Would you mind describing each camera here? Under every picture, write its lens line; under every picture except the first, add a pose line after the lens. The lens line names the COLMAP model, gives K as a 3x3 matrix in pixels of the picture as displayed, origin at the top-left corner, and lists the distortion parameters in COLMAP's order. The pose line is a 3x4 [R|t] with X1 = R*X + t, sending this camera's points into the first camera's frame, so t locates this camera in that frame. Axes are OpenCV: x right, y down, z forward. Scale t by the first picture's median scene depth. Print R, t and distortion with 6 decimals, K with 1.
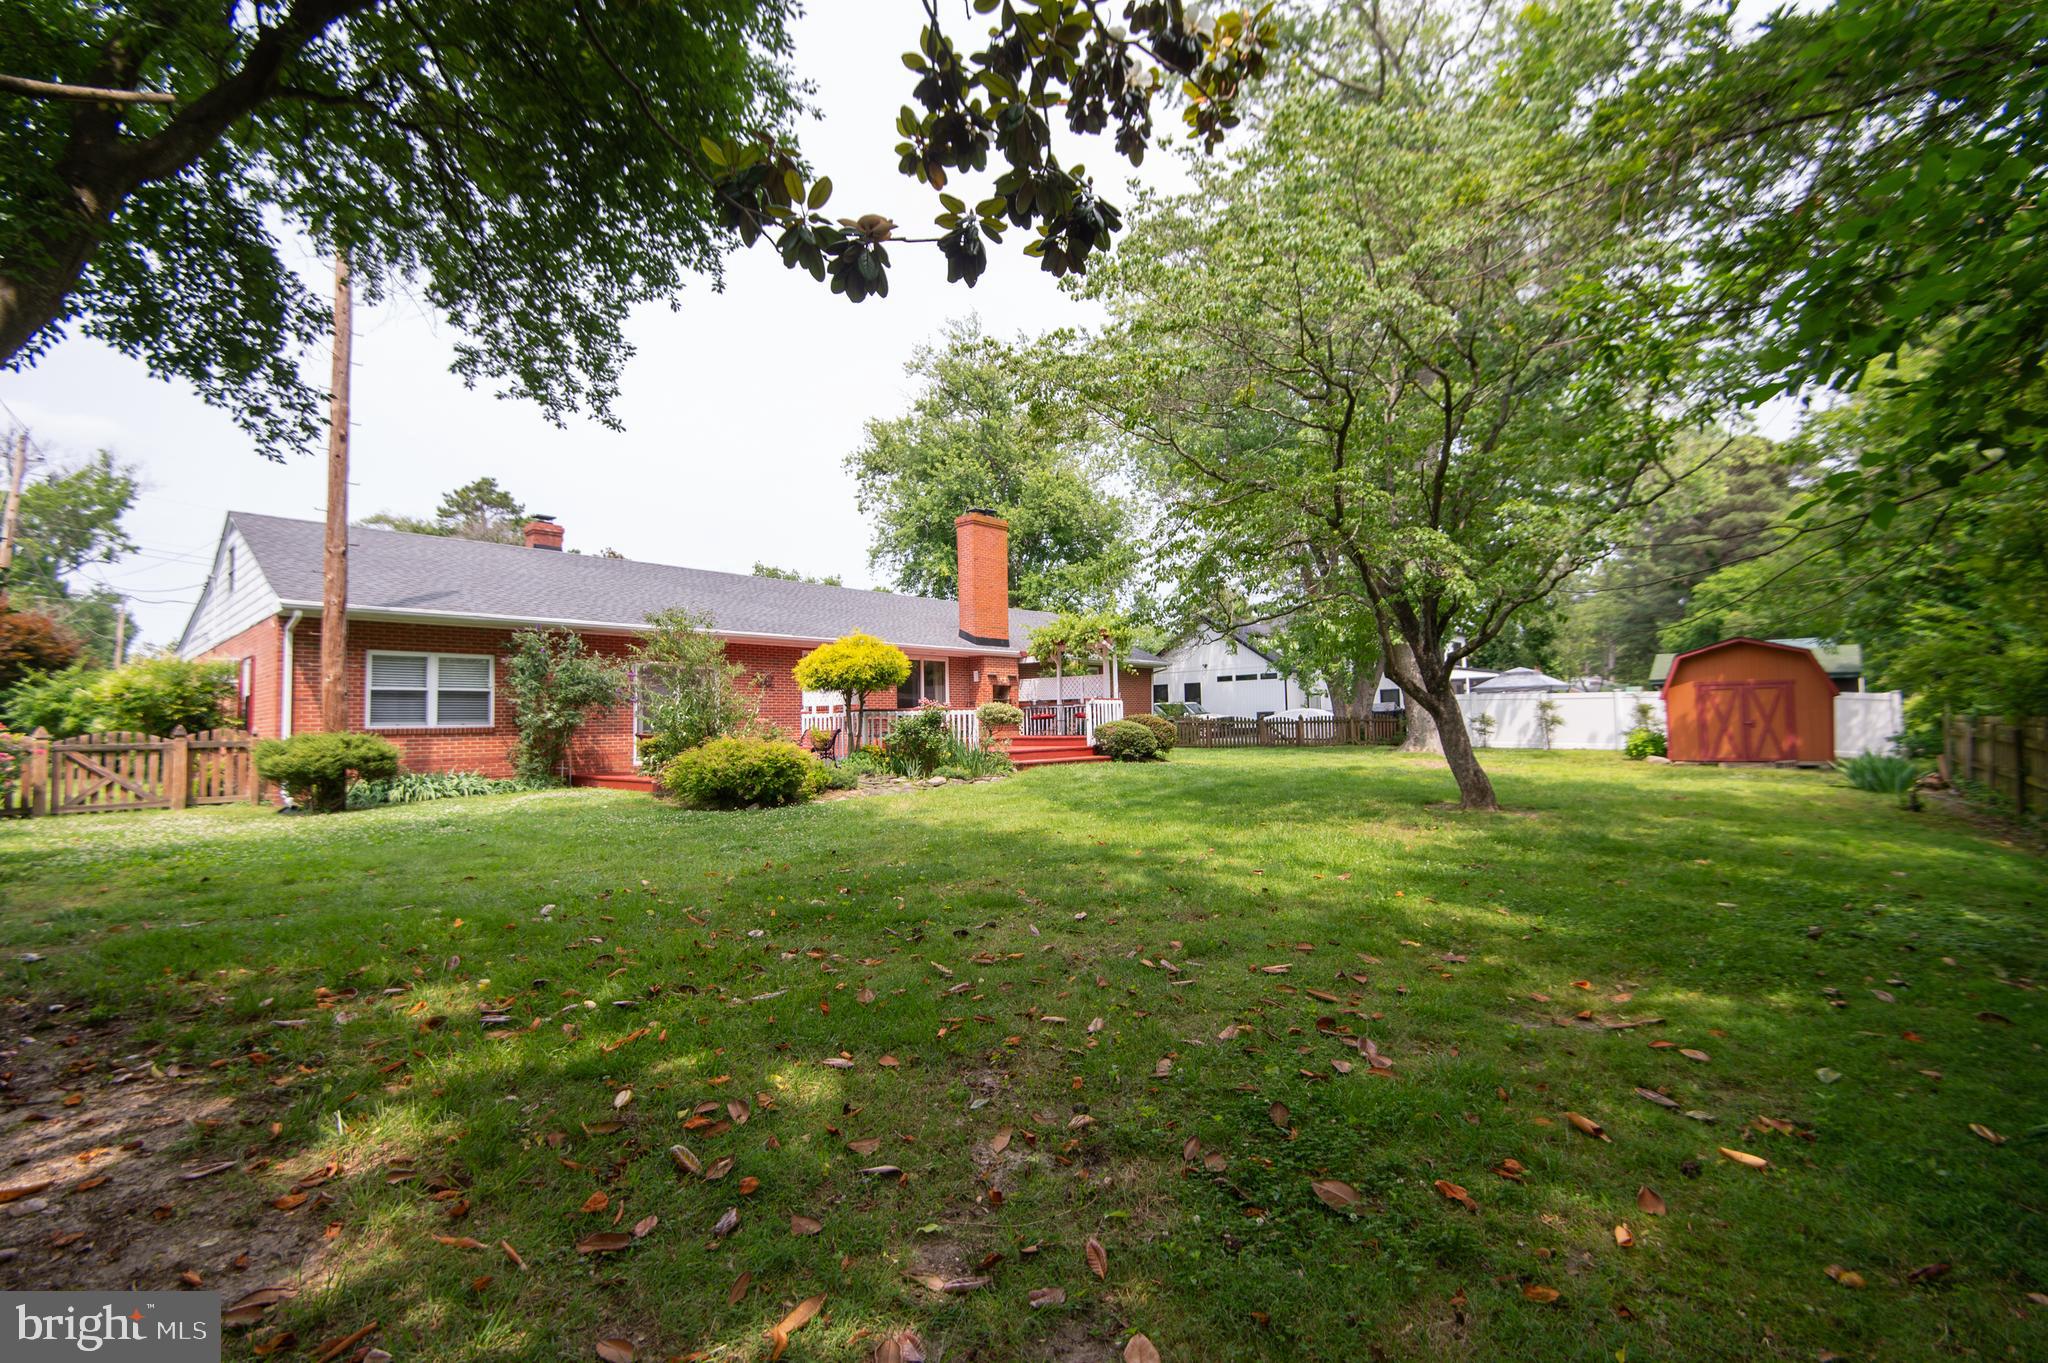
lens RADIAL K [[908.7, 0, 1032.4], [0, 908.7, 674.0], [0, 0, 1]] dist [0.037513, -0.027347]
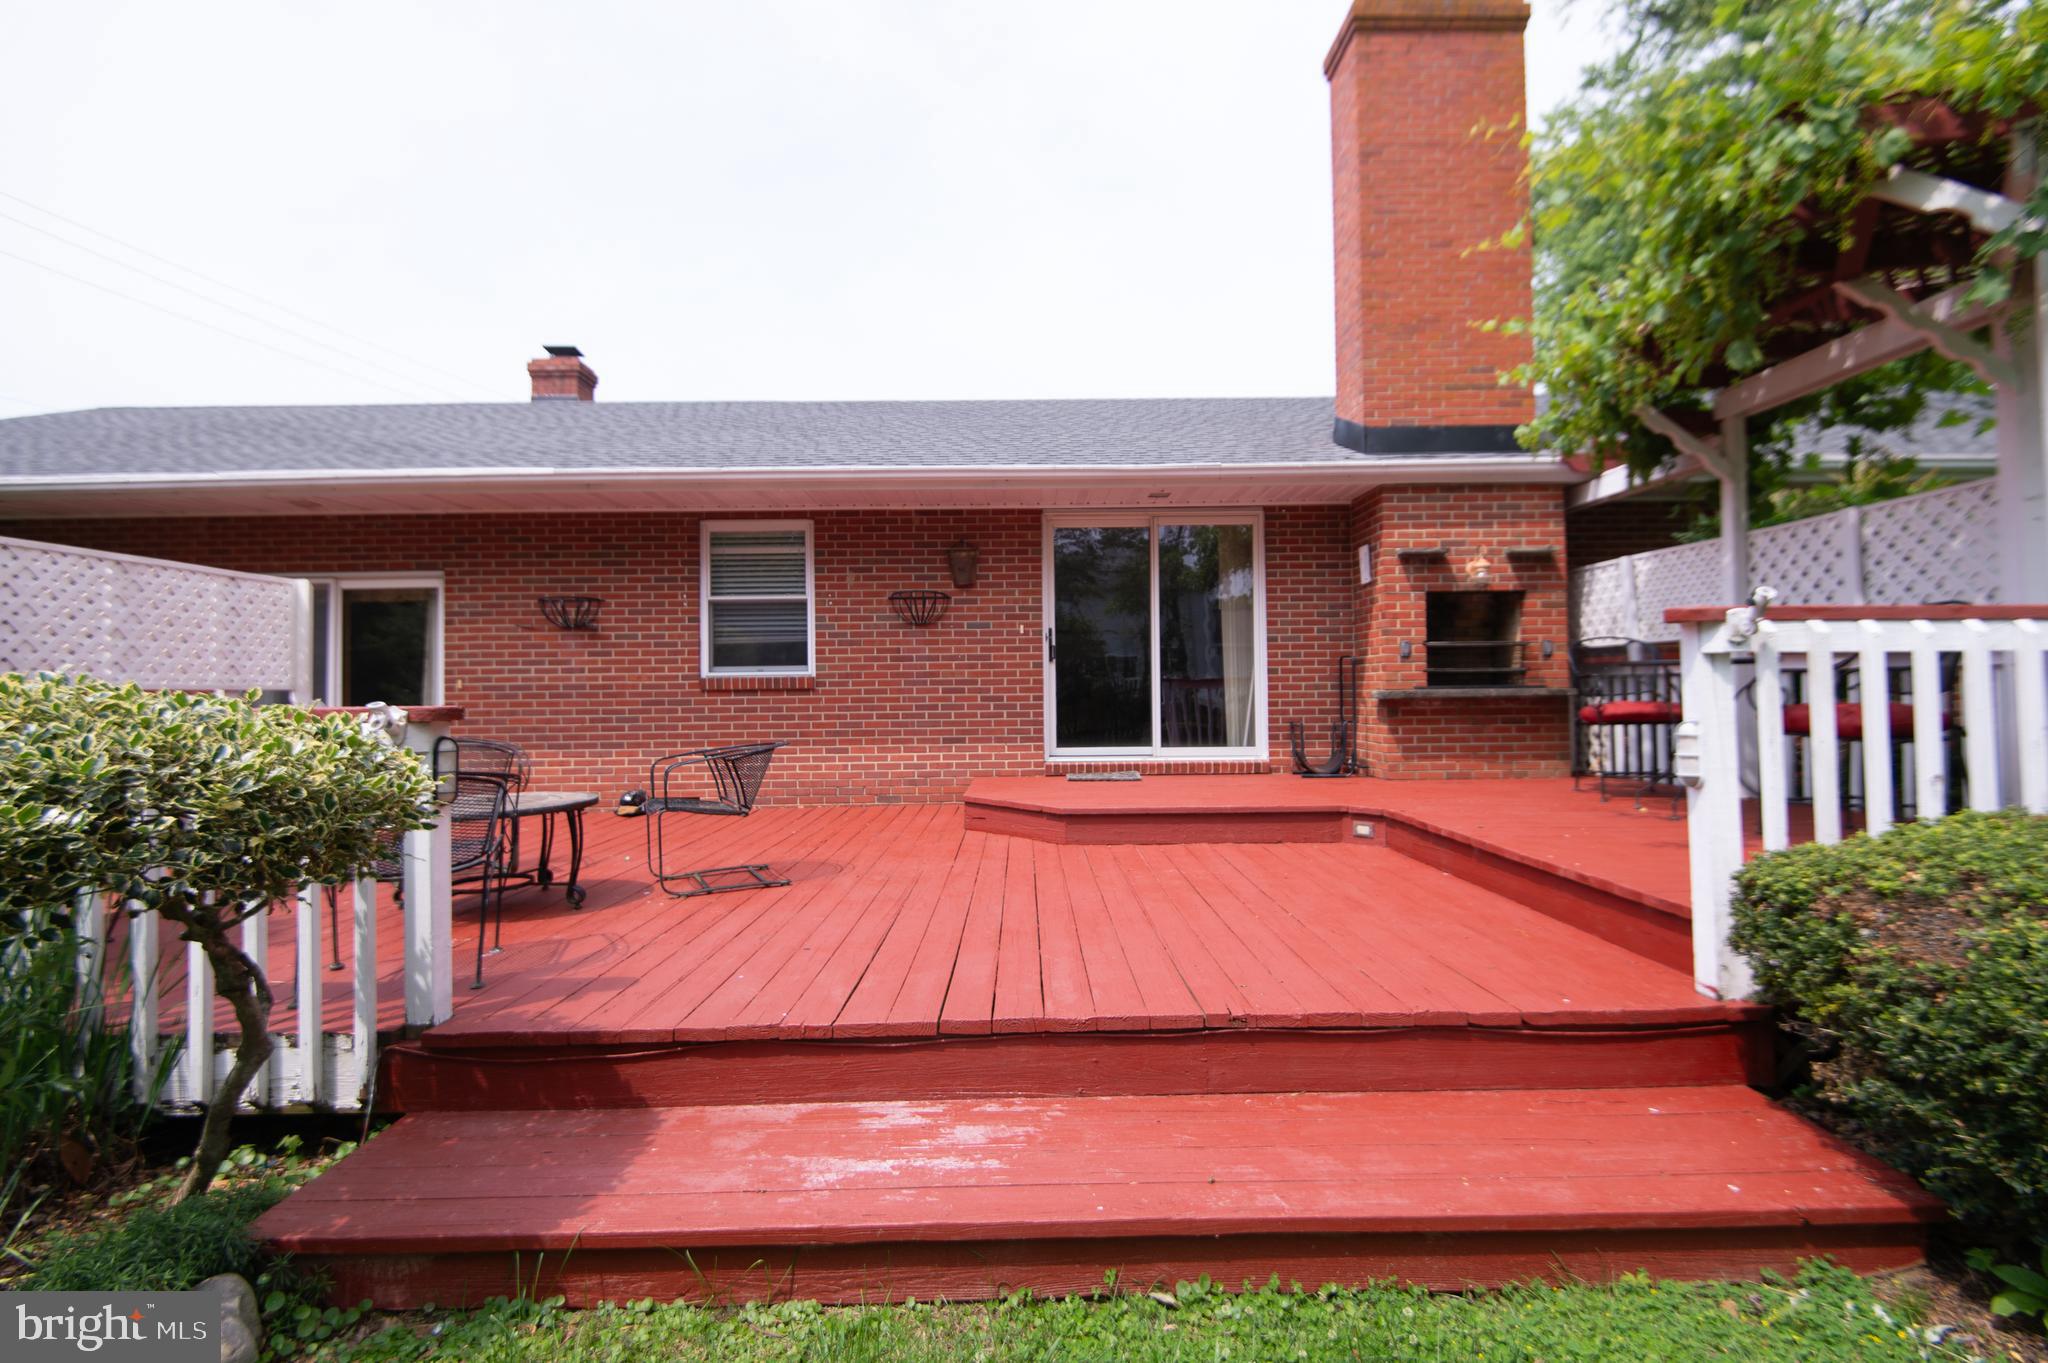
lens RADIAL K [[908.7, 0, 1032.4], [0, 908.7, 674.0], [0, 0, 1]] dist [0.037513, -0.027347]
pose [[0.687717, -0.015911, -0.725804, 0.075438], [0.045609, 0.998732, 0.021322, 0.025857], [0.724544, -0.047767, 0.687571, 0.720835]]
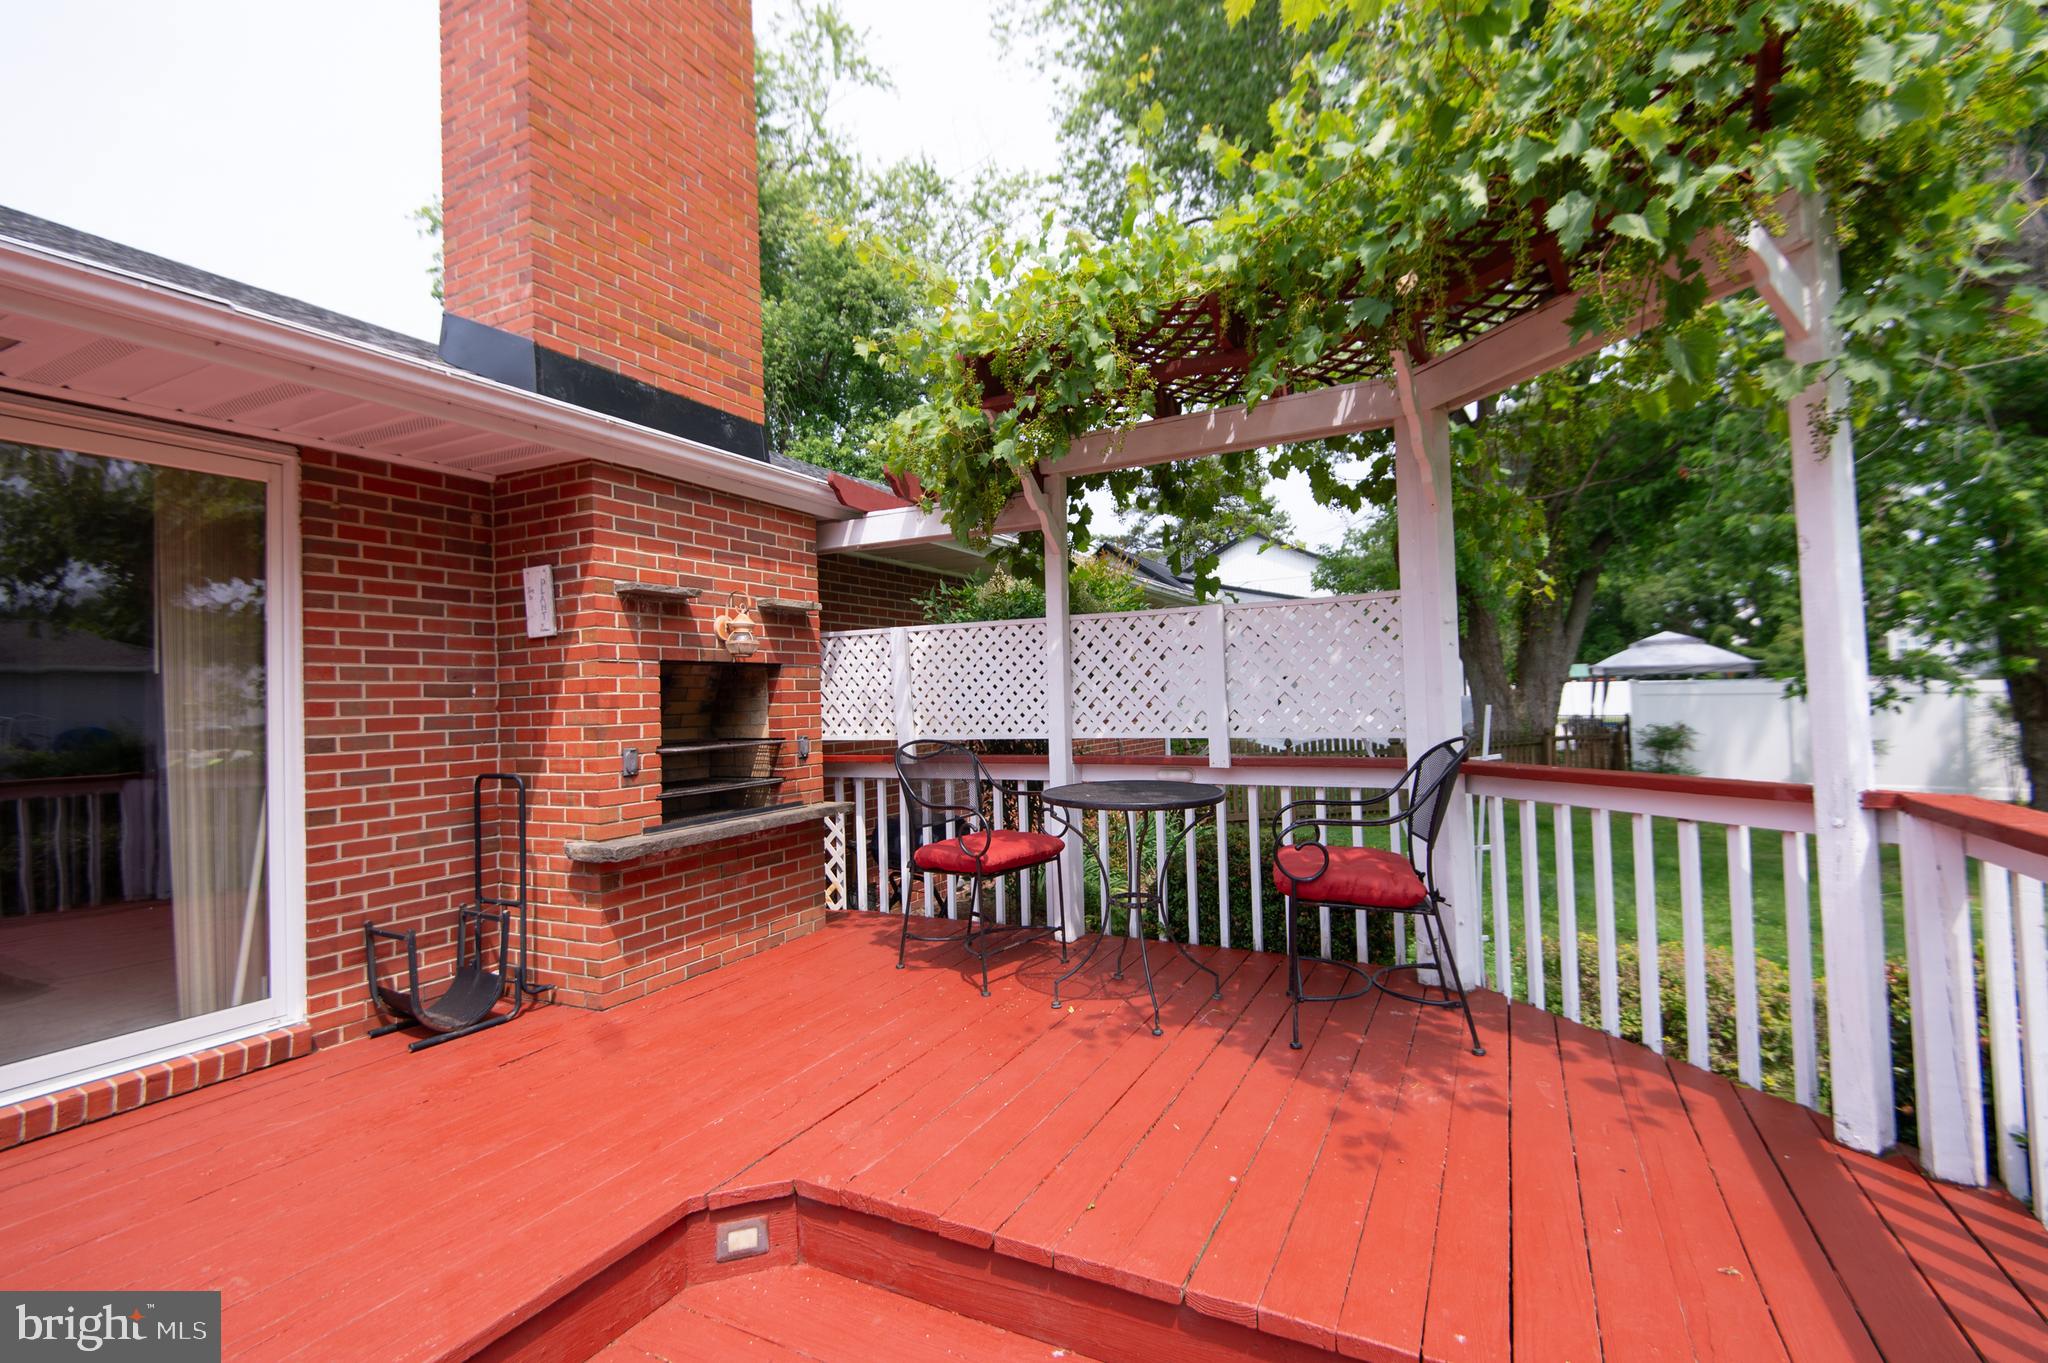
lens RADIAL K [[908.7, 0, 1032.4], [0, 908.7, 674.0], [0, 0, 1]] dist [0.037513, -0.027347]
pose [[0.963251, -0.015178, 0.268172, -0.024941], [0.009409, 0.999696, 0.022784, 0.011447], [-0.268436, -0.019424, 0.963102, 0.828588]]
